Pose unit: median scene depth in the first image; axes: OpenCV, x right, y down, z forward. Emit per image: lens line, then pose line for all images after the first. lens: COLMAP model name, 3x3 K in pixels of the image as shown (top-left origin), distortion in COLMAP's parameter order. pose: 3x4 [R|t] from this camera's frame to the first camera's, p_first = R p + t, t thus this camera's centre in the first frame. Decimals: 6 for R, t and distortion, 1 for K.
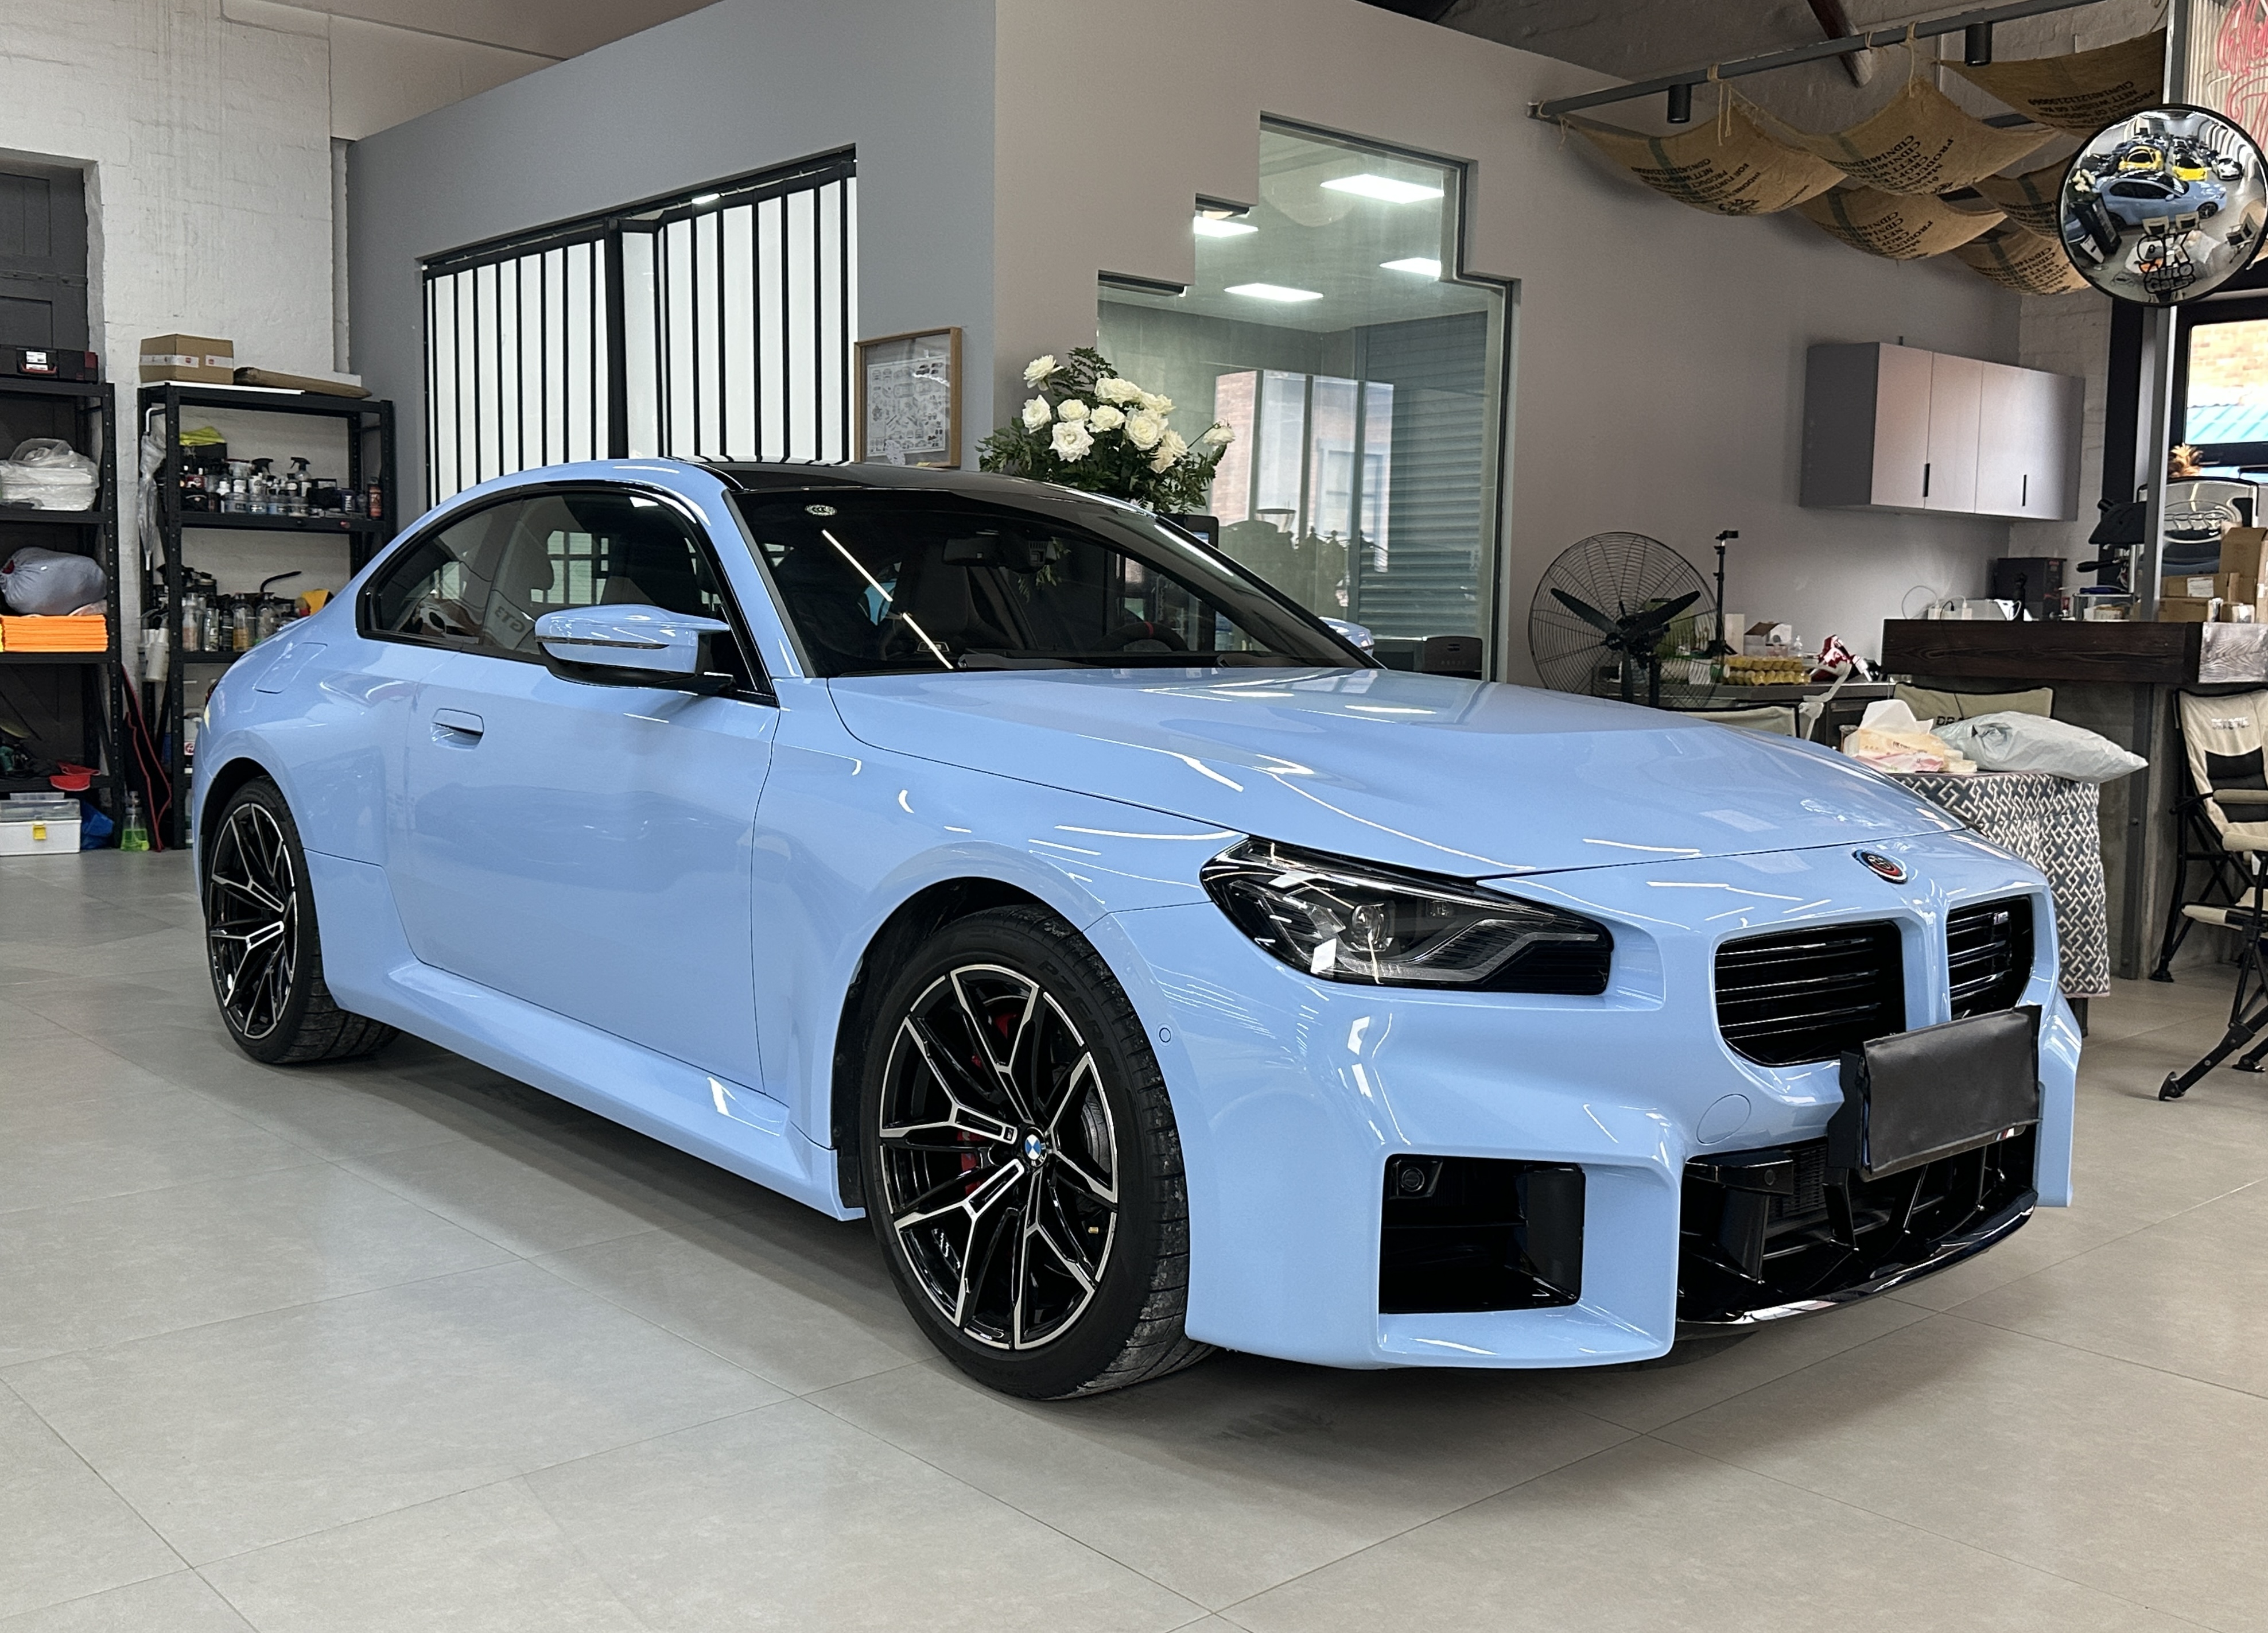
lens RADIAL K [[2045.2, 0, 1134.0], [0, 2045.2, 816.5], [0, 0, 1]] dist [0.155804, -0.300393]
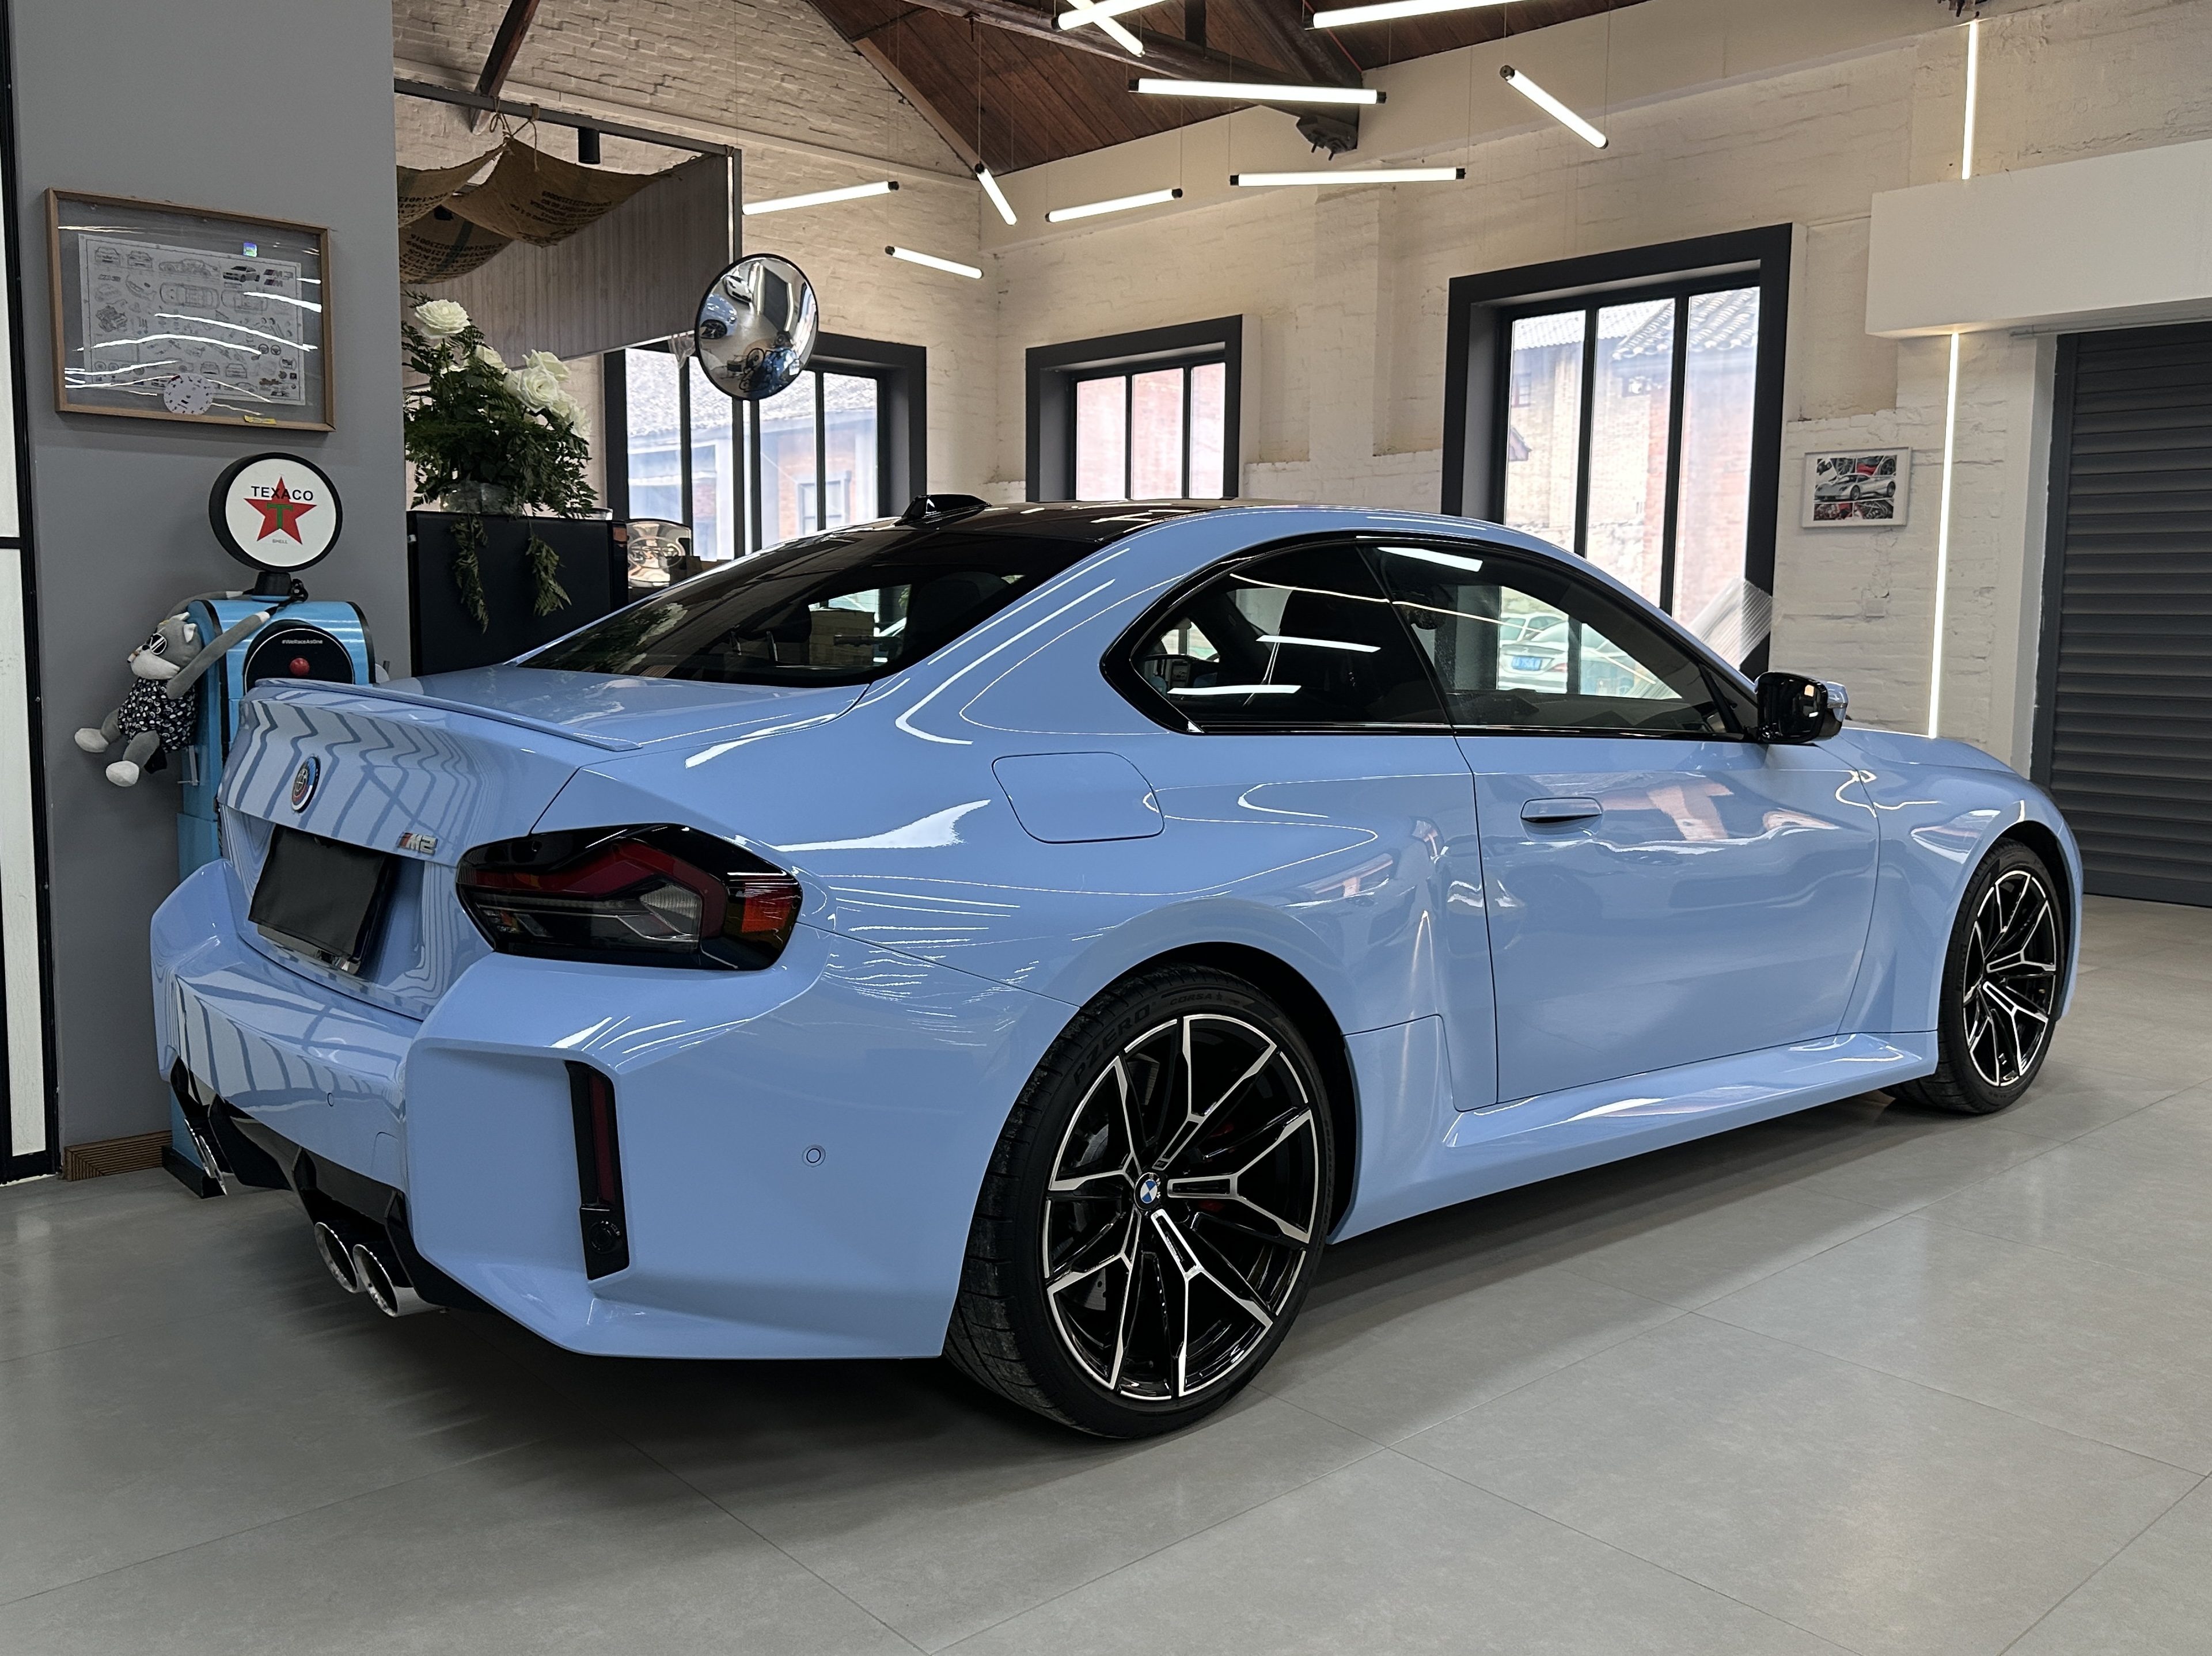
lens RADIAL K [[1794.6, 0, 1106.0], [0, 1794.6, 828.0], [0, 0, 1]] dist [0.151883, -0.265791]
pose [[0.010880, -0.127908, 0.991726, -0.905609], [0.081735, 0.988580, 0.126606, -0.125609], [-0.996595, 0.079681, 0.021210, 0.968643]]
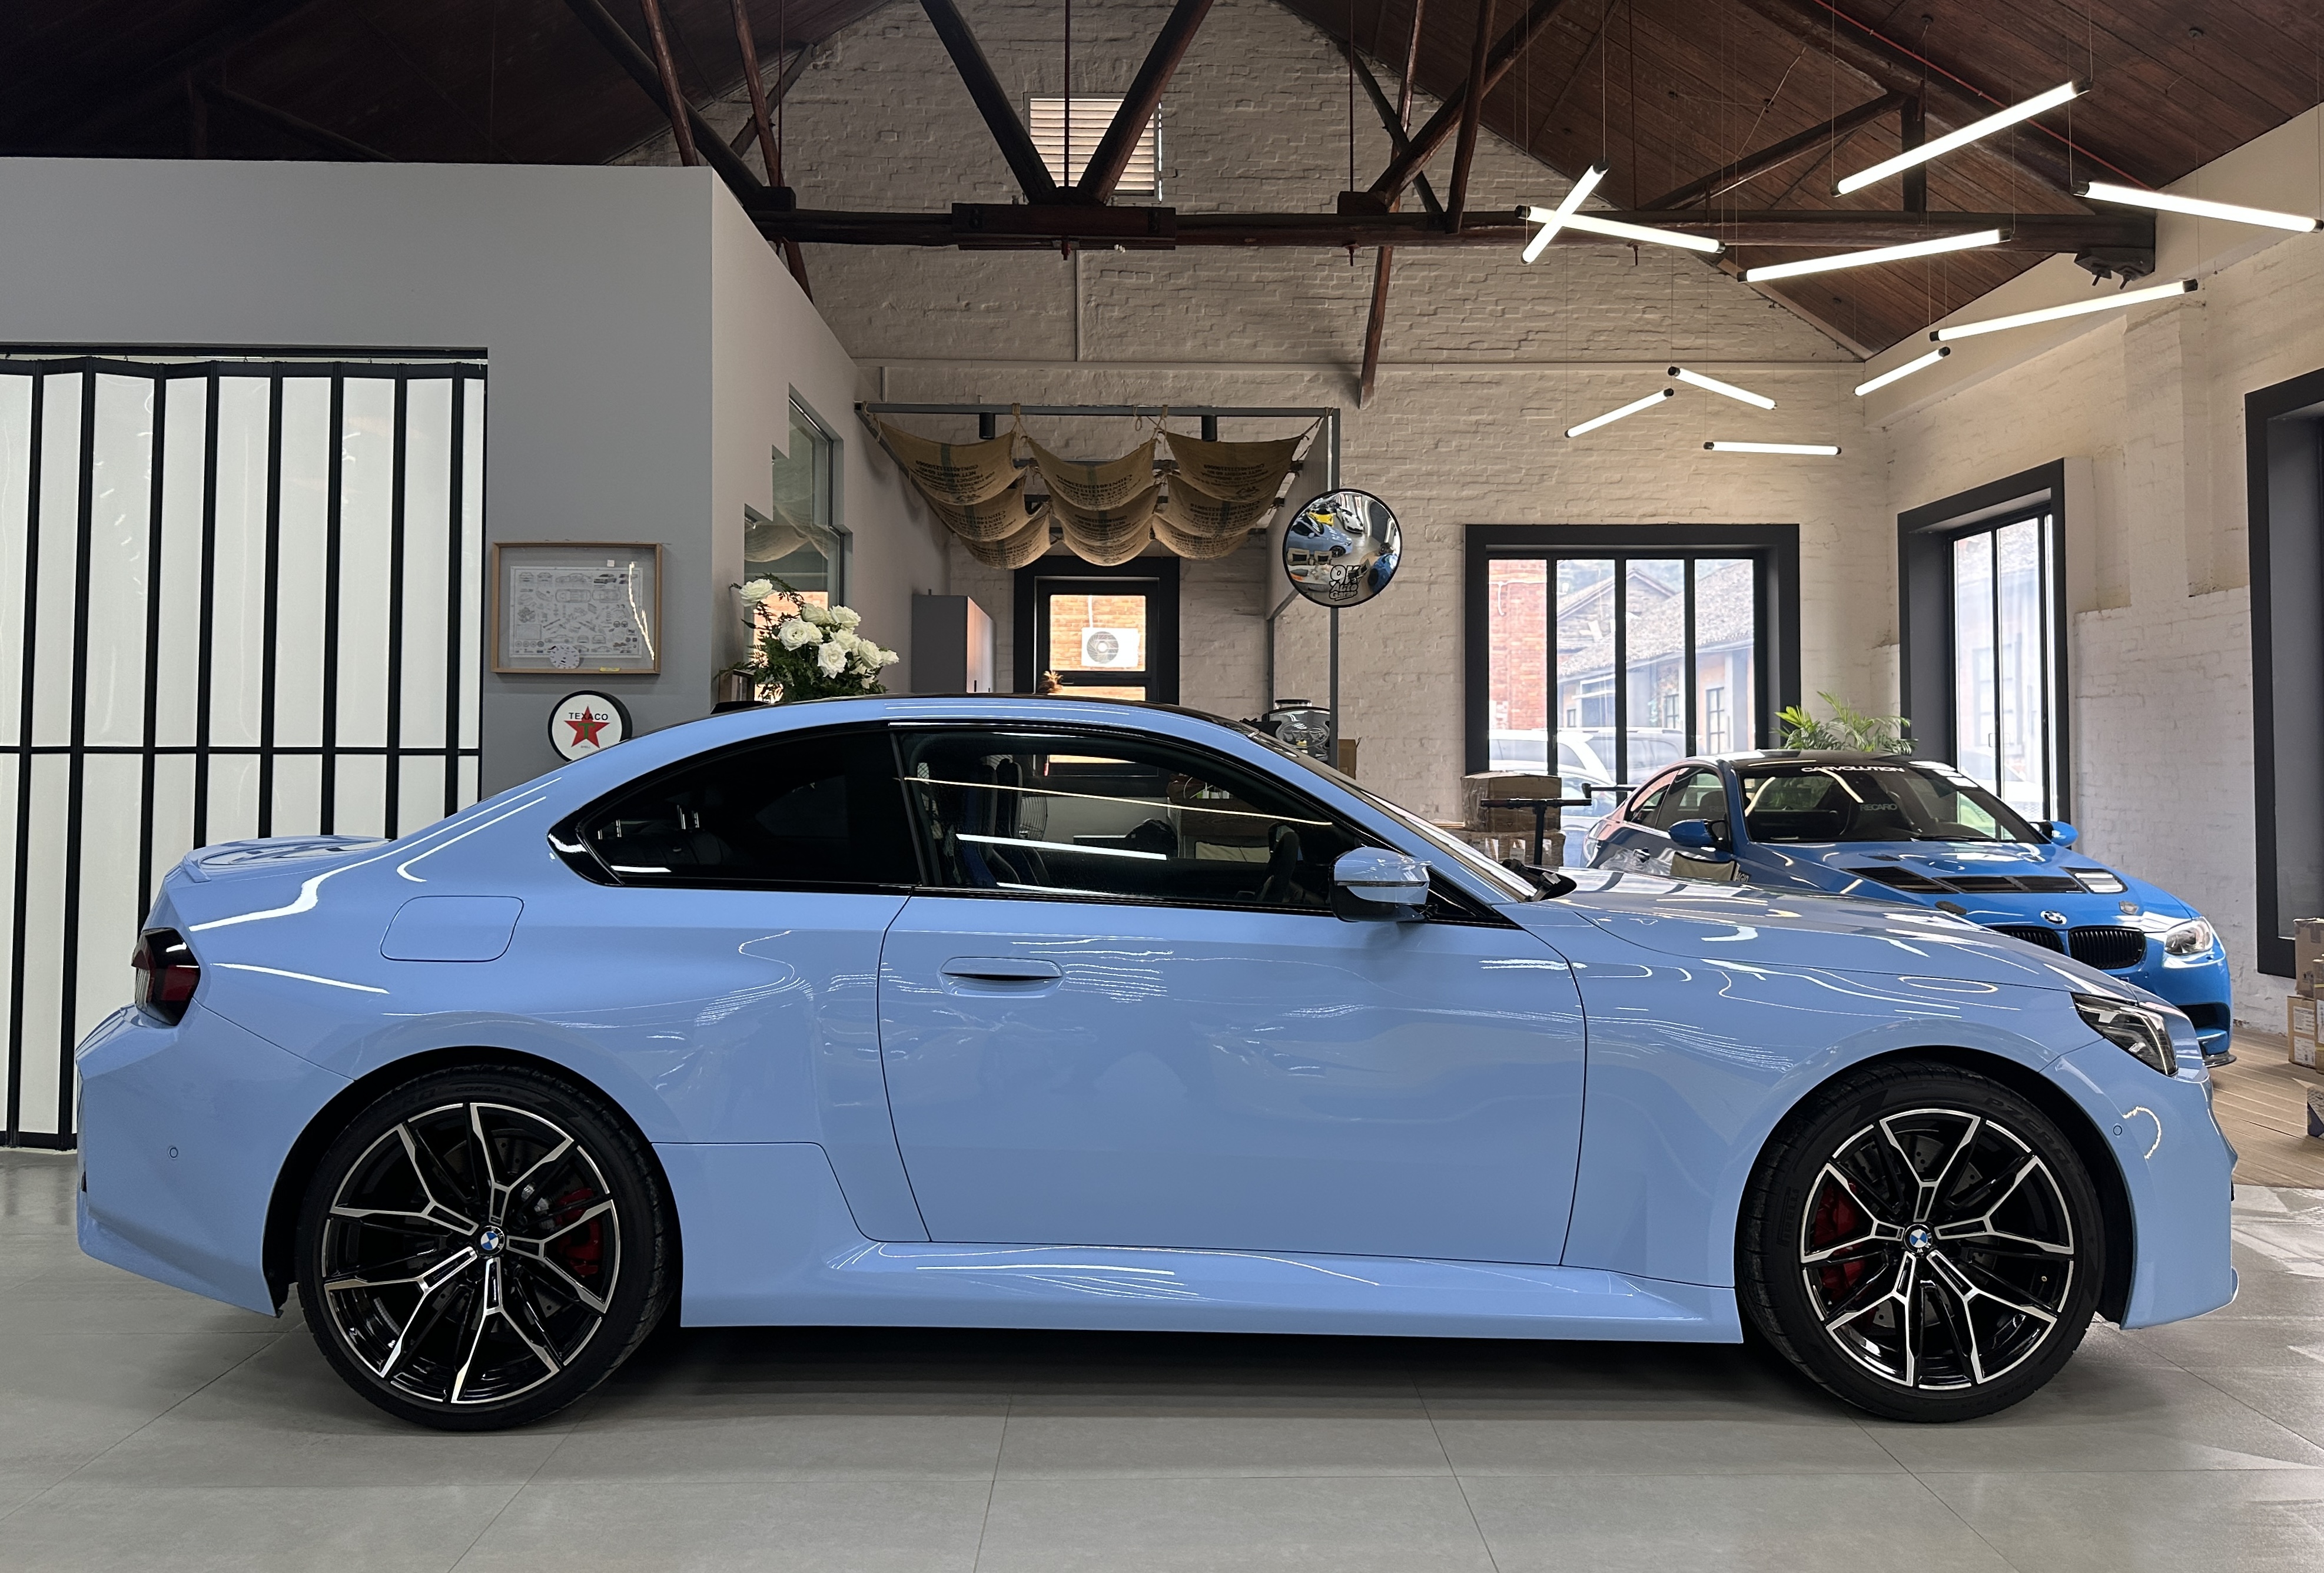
lens RADIAL K [[1635.7, 0, 1157.8], [0, 1635.7, 748.5], [0, 0, 1]] dist [0.005630, -0.005888]
pose [[0.655149, -0.000066, 0.755499, -0.695219], [0.077454, 0.994737, -0.067079, -0.075727], [-0.751519, 0.102463, 0.651706, 0.362451]]
